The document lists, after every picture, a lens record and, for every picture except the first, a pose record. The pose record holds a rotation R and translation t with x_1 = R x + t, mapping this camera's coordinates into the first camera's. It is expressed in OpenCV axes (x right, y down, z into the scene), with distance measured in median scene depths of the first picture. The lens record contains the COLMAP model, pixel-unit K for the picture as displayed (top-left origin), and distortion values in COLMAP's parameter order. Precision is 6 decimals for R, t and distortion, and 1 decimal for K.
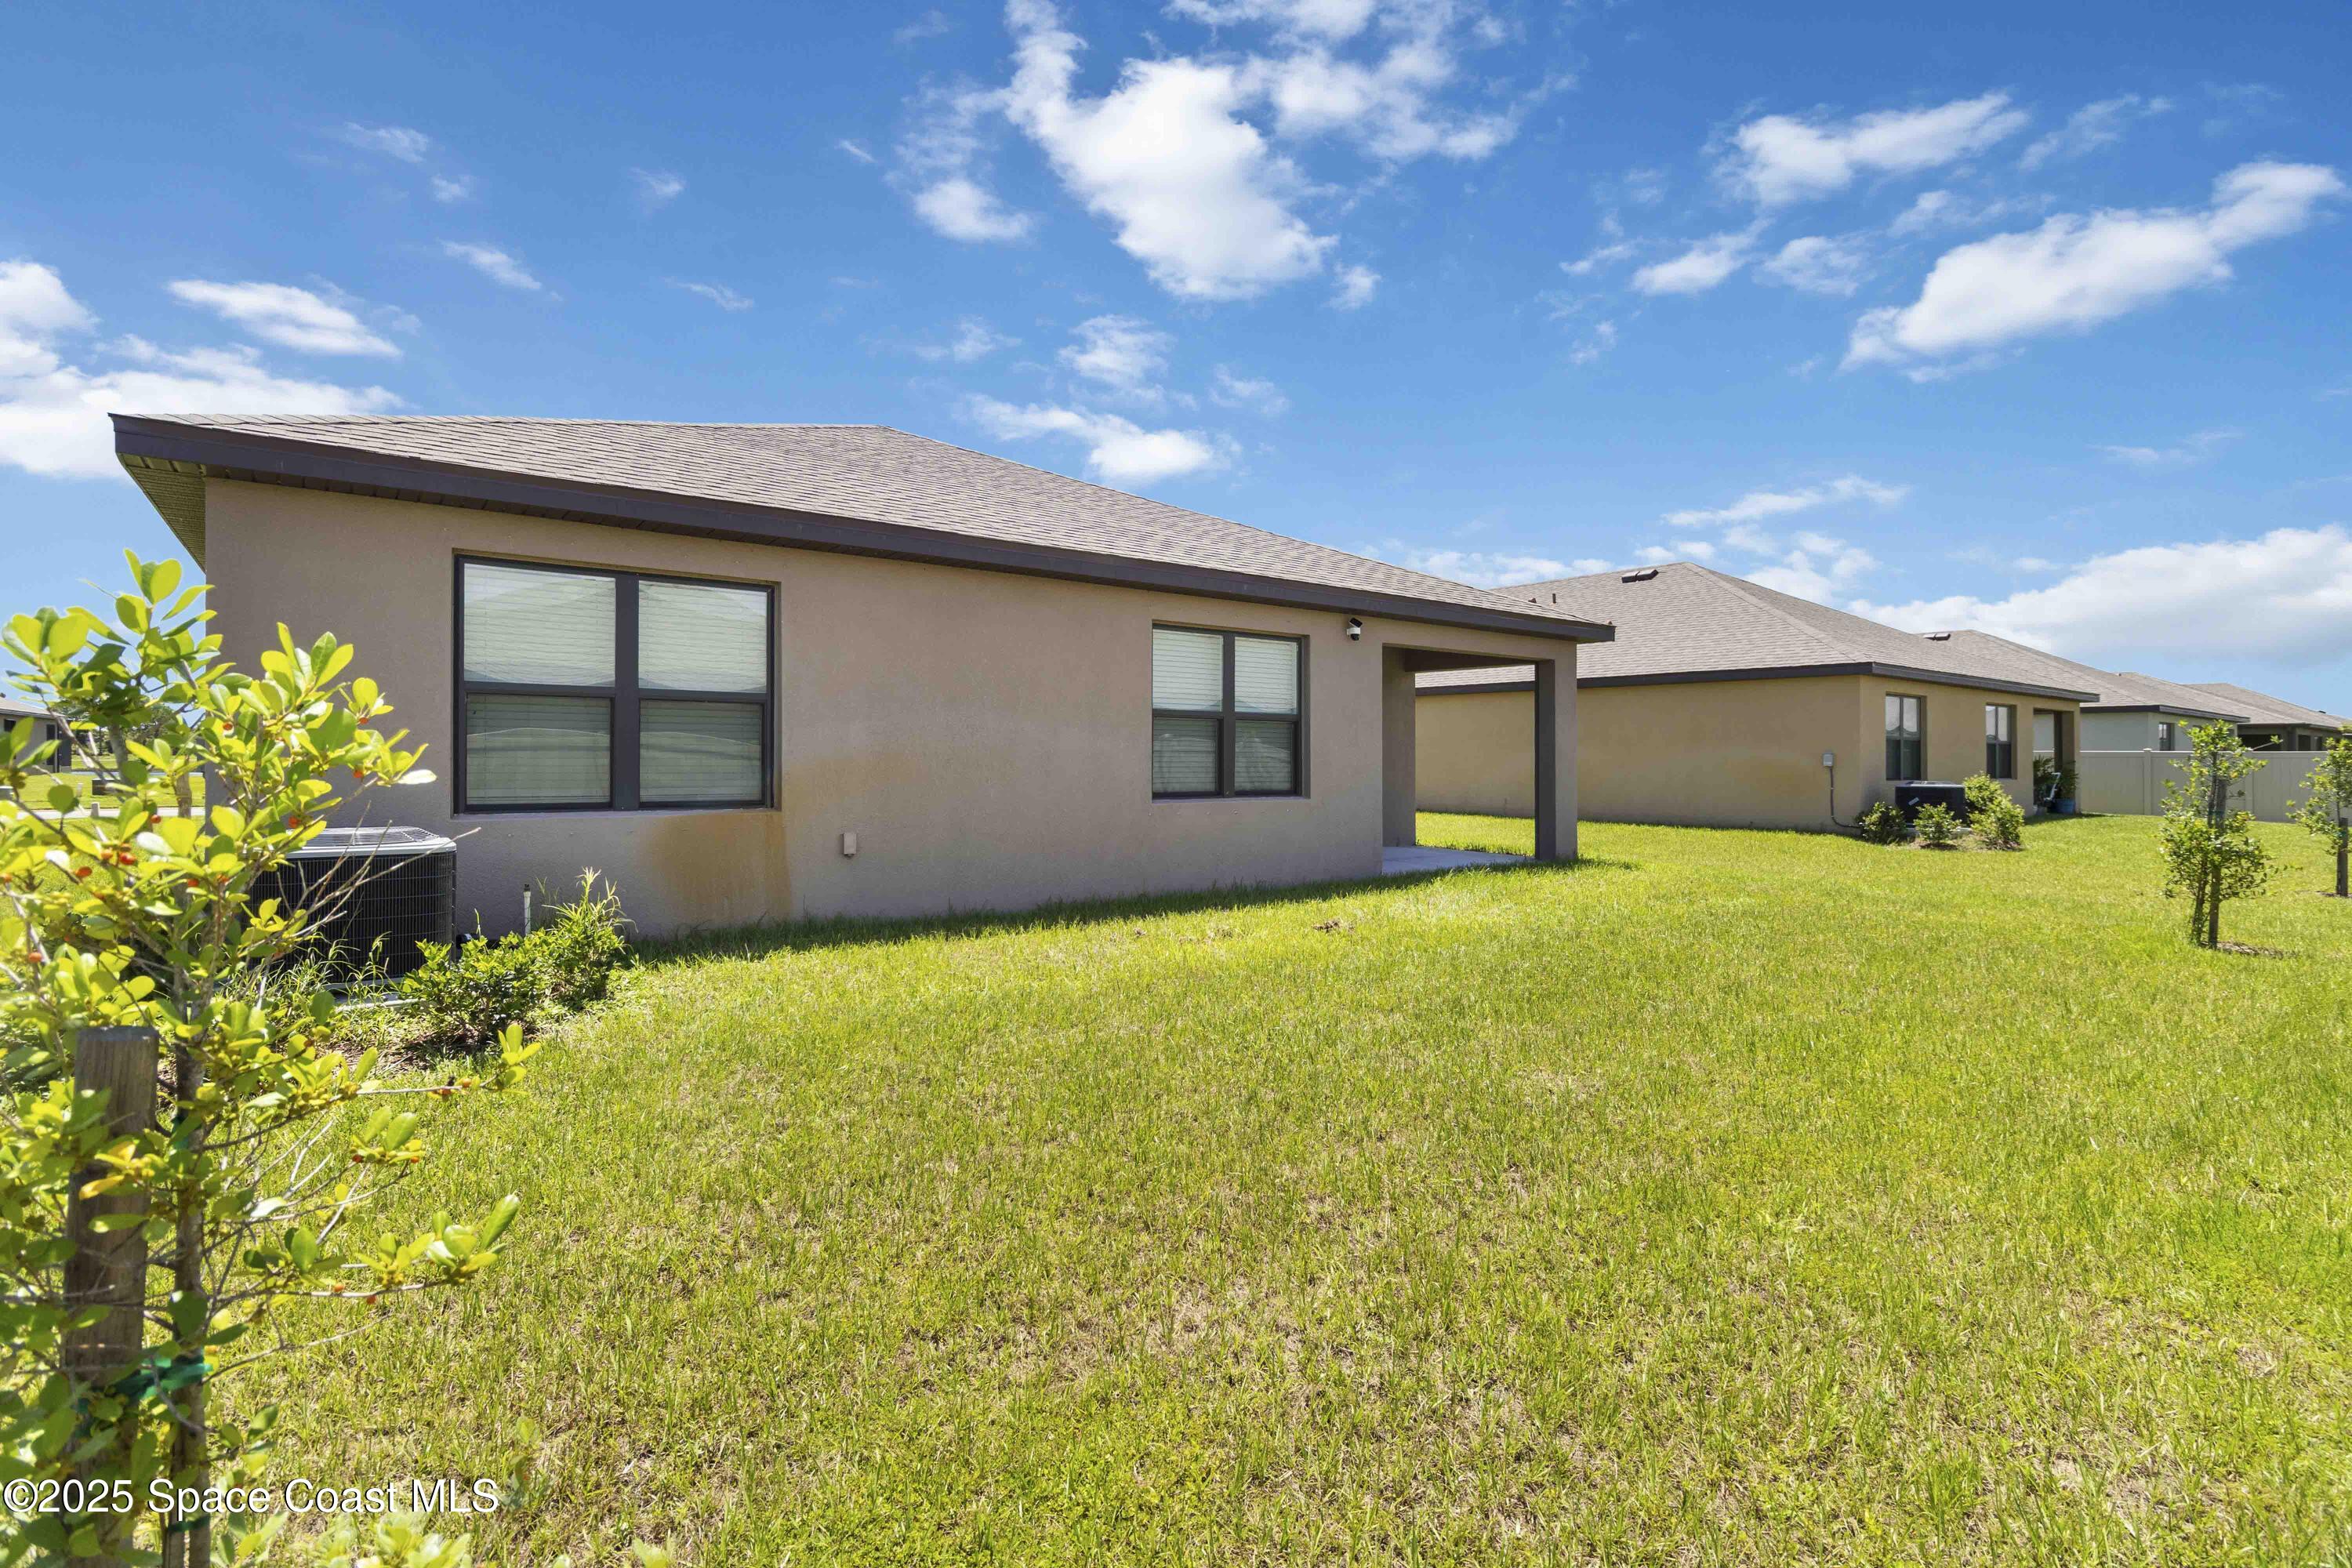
lens RADIAL K [[1092.0, 0, 1182.4], [0, 1092.0, 741.5], [0, 0, 1]] dist [0.000567, -0.000303]
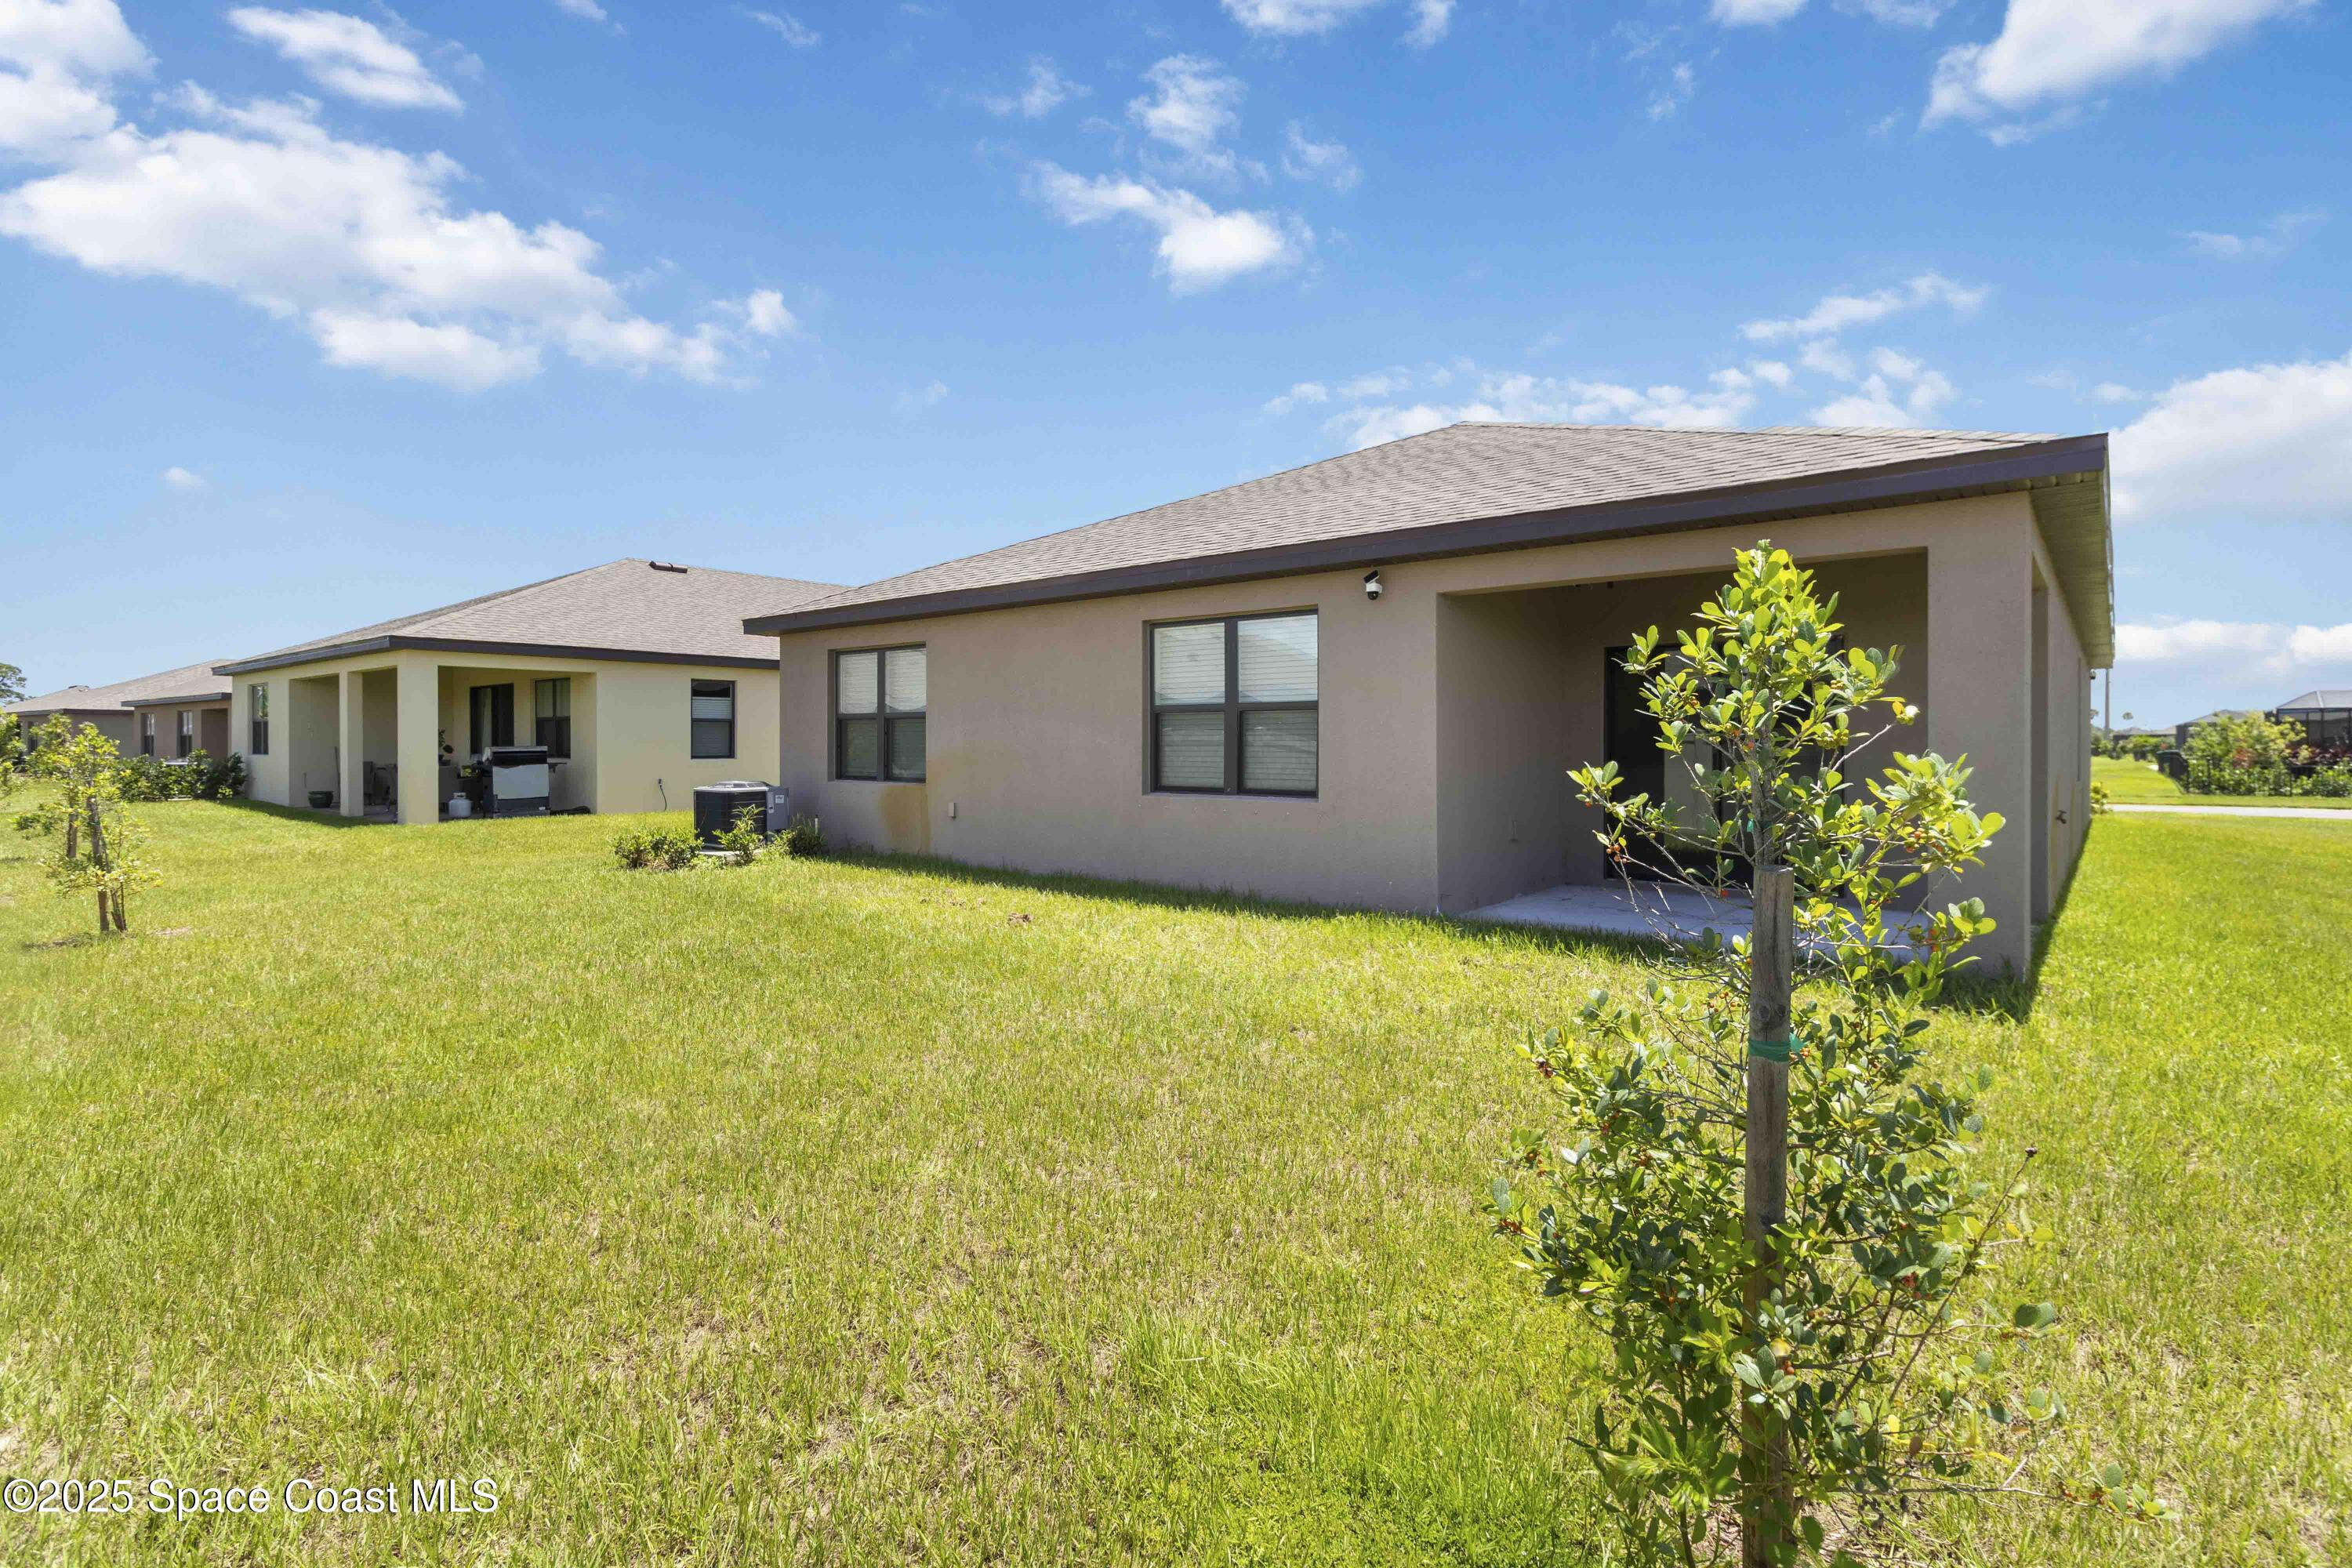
lens RADIAL K [[1092.0, 0, 1182.4], [0, 1092.0, 741.5], [0, 0, 1]] dist [0.000567, -0.000303]
pose [[0.227437, -0.010912, -0.973732, 0.962307], [0.011378, 0.999899, -0.008548, 0.013422], [0.973726, -0.009135, 0.227538, 0.763725]]
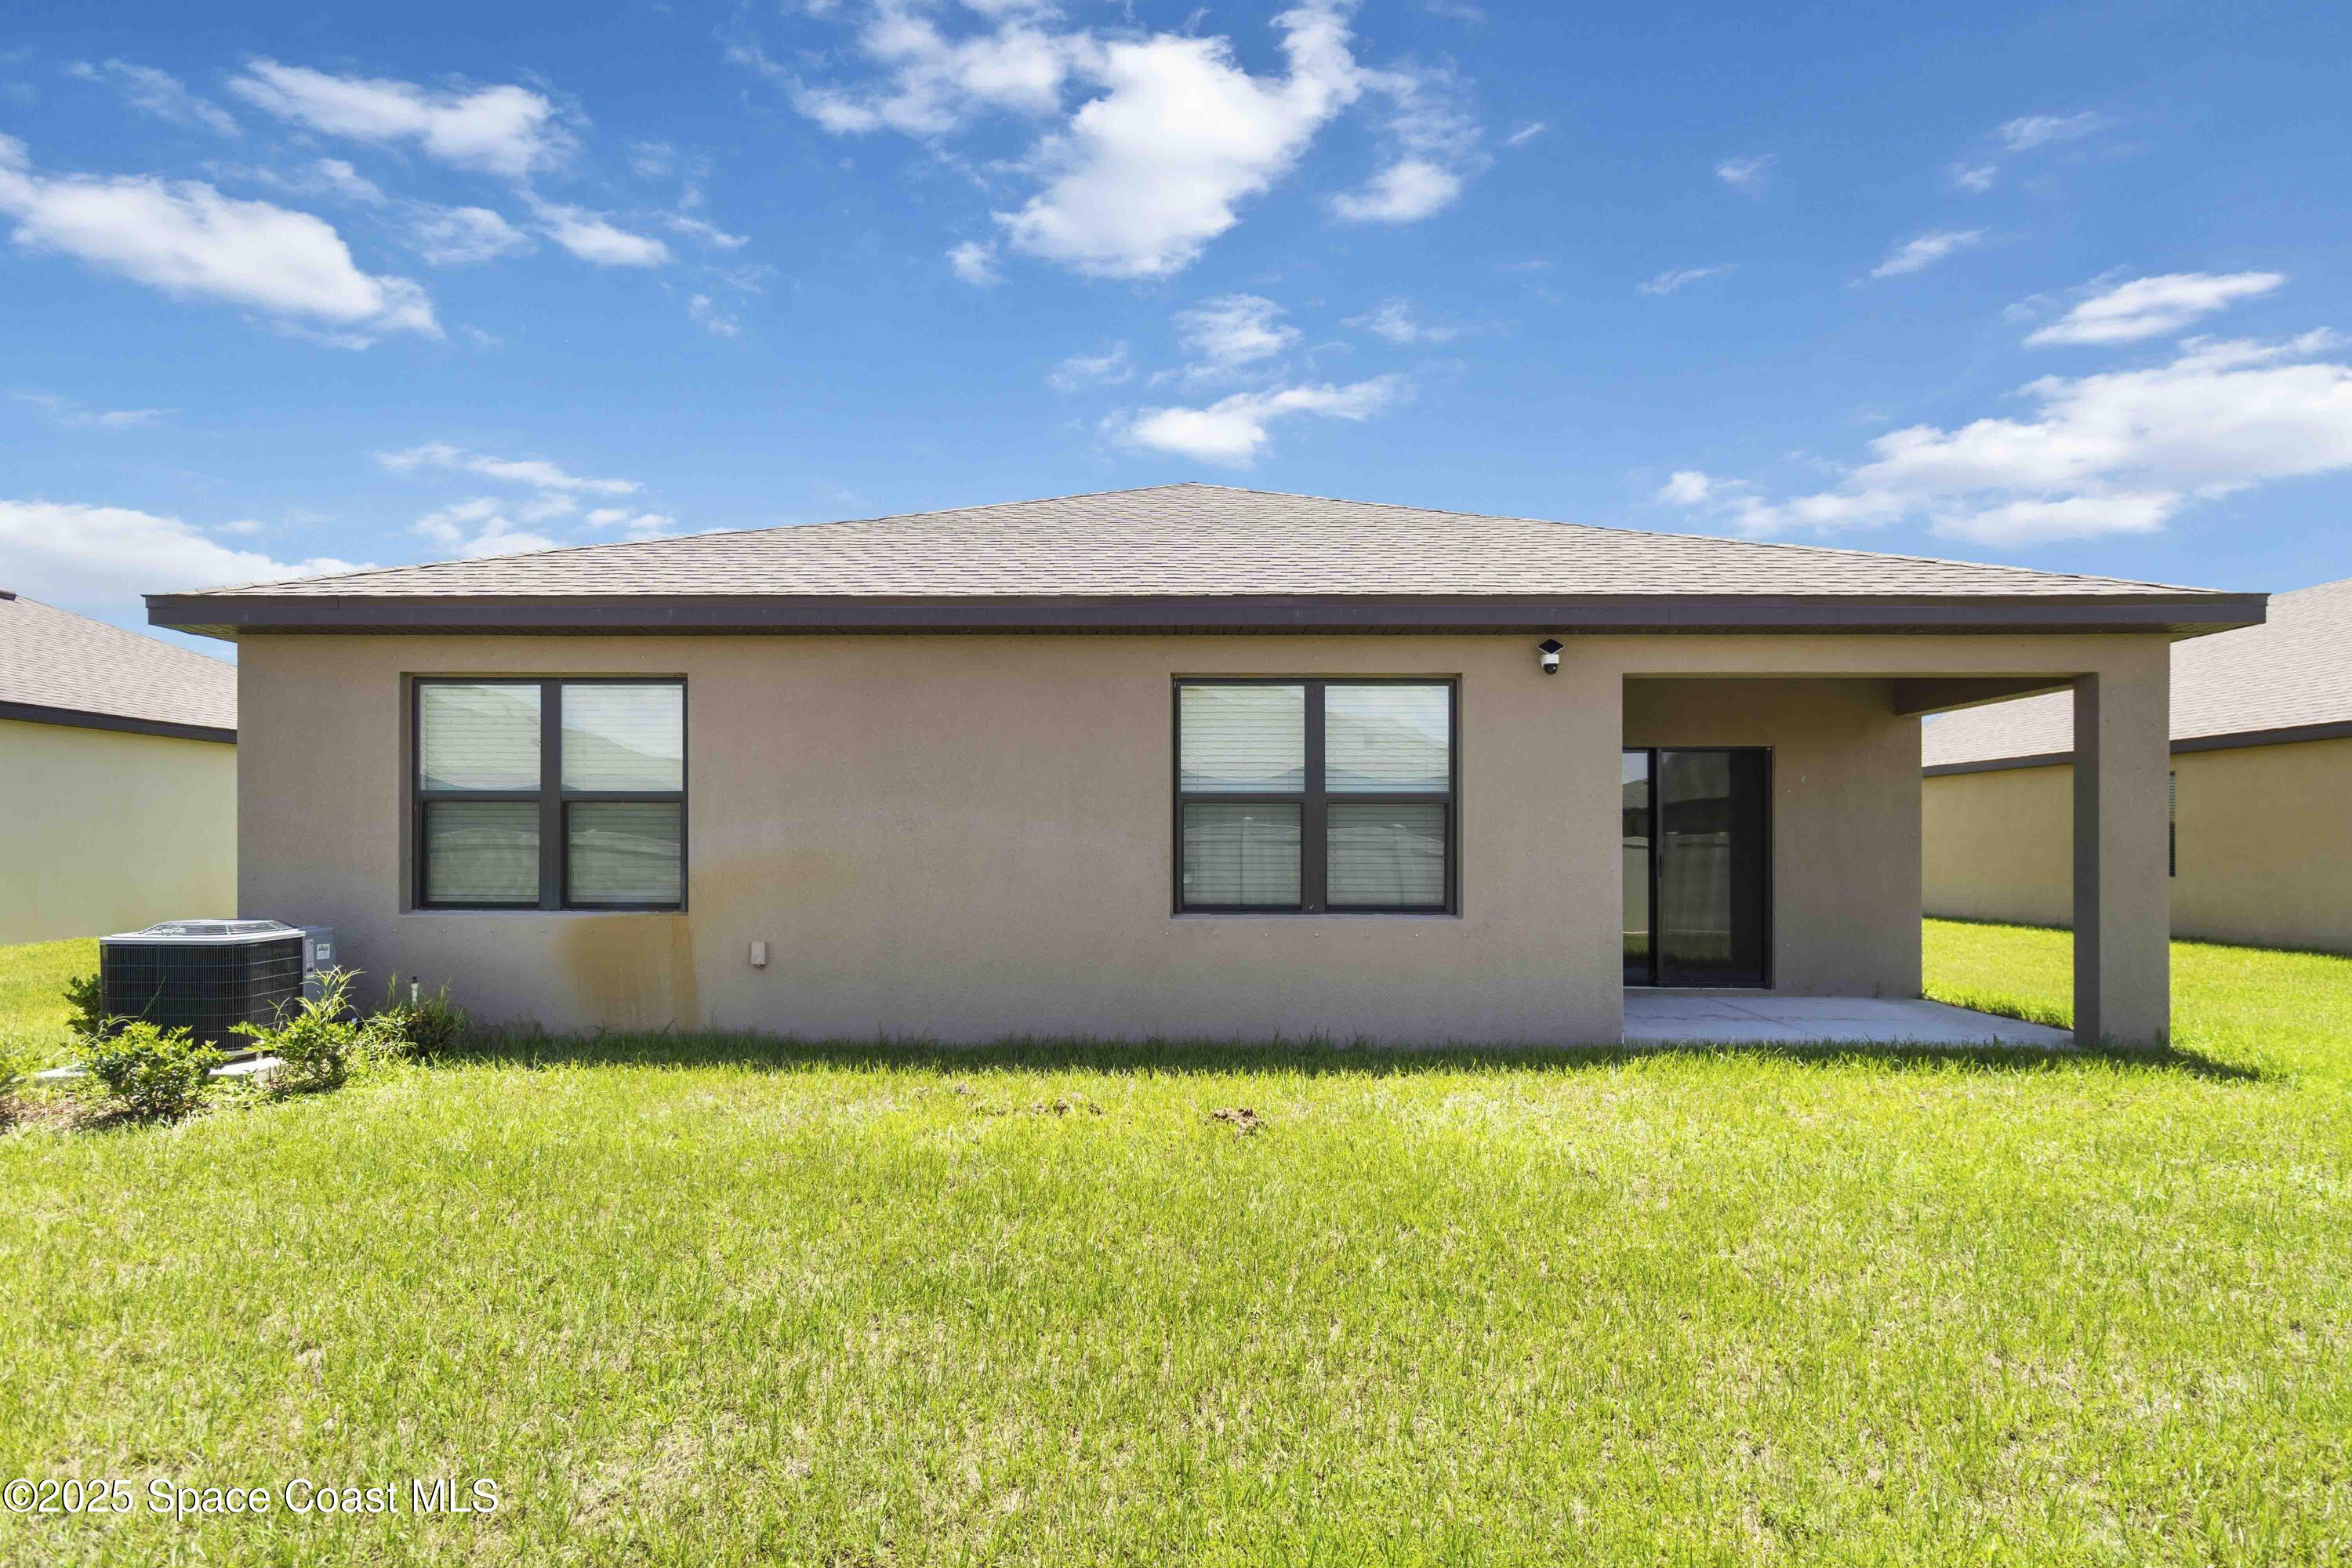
lens RADIAL K [[1164.5, 0, 1177.3], [0, 1164.5, 854.5], [0, 0, 1]] dist [0.000470, 0.000011]
pose [[0.785537, -0.004211, -0.618800, 0.449830], [0.011474, 0.999904, 0.007761, 0.006181], [0.618708, -0.013197, 0.785510, 0.358304]]
